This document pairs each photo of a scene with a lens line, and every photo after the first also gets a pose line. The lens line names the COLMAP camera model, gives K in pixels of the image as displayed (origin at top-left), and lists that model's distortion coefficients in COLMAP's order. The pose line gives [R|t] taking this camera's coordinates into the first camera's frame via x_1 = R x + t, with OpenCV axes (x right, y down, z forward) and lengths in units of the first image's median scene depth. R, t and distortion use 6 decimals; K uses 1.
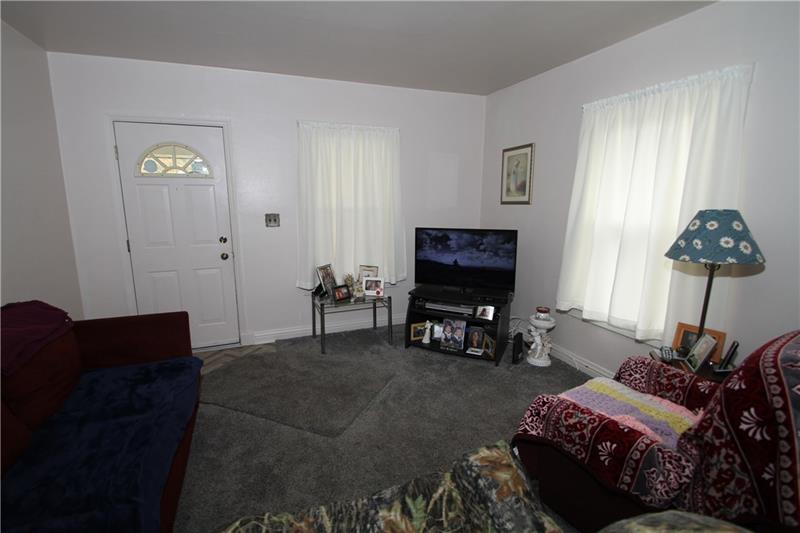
lens RADIAL K [[372.7, 0, 395.9], [0, 372.7, 266.7], [0, 0, 1]] dist [-0.001518, -0.006924]
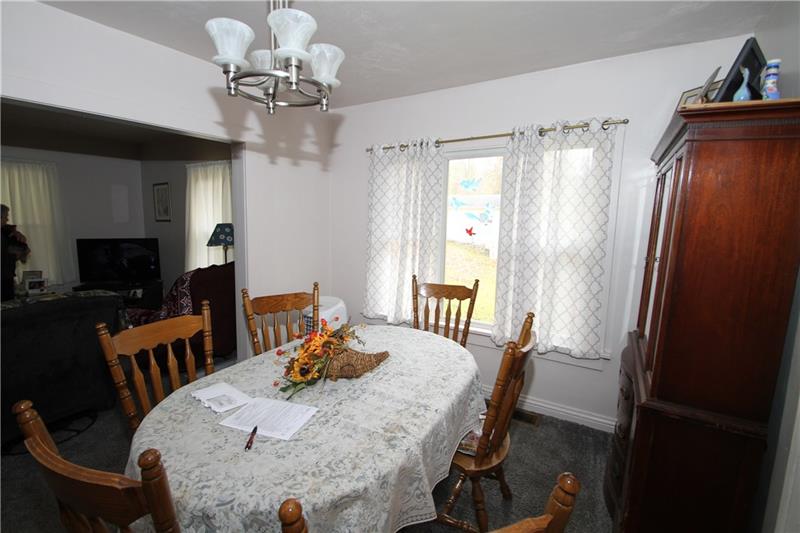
lens RADIAL K [[372.7, 0, 394.8], [0, 372.7, 270.4], [0, 0, 1]] dist [-0.001518, -0.006924]
pose [[0.803819, -0.071794, 0.590526, 0.186714], [0.096799, 0.995246, -0.010764, 0.137416], [-0.586945, 0.065815, 0.806947, -0.763795]]
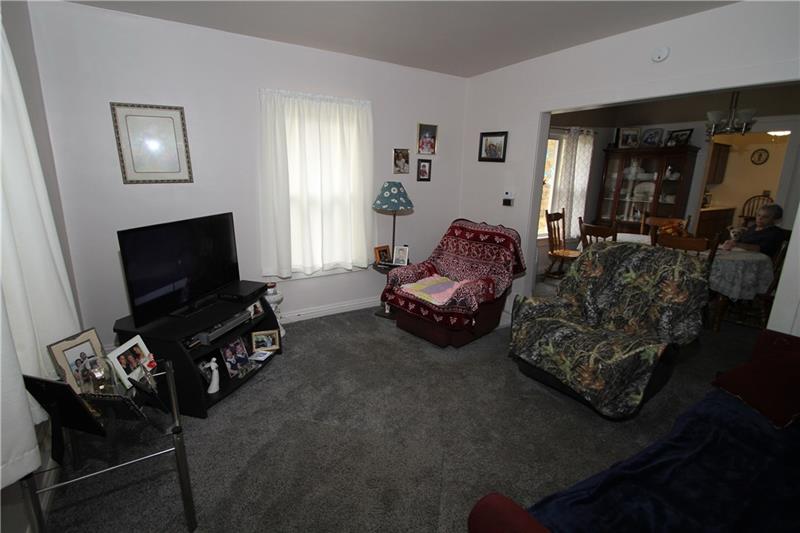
lens RADIAL K [[372.7, 0, 397.4], [0, 372.7, 268.6], [0, 0, 1]] dist [-0.001518, -0.006924]
pose [[-0.200703, -0.247882, 0.947772, -0.591980], [0.164960, 0.945093, 0.282114, -0.149196], [-0.965664, 0.212966, -0.148793, 0.741803]]
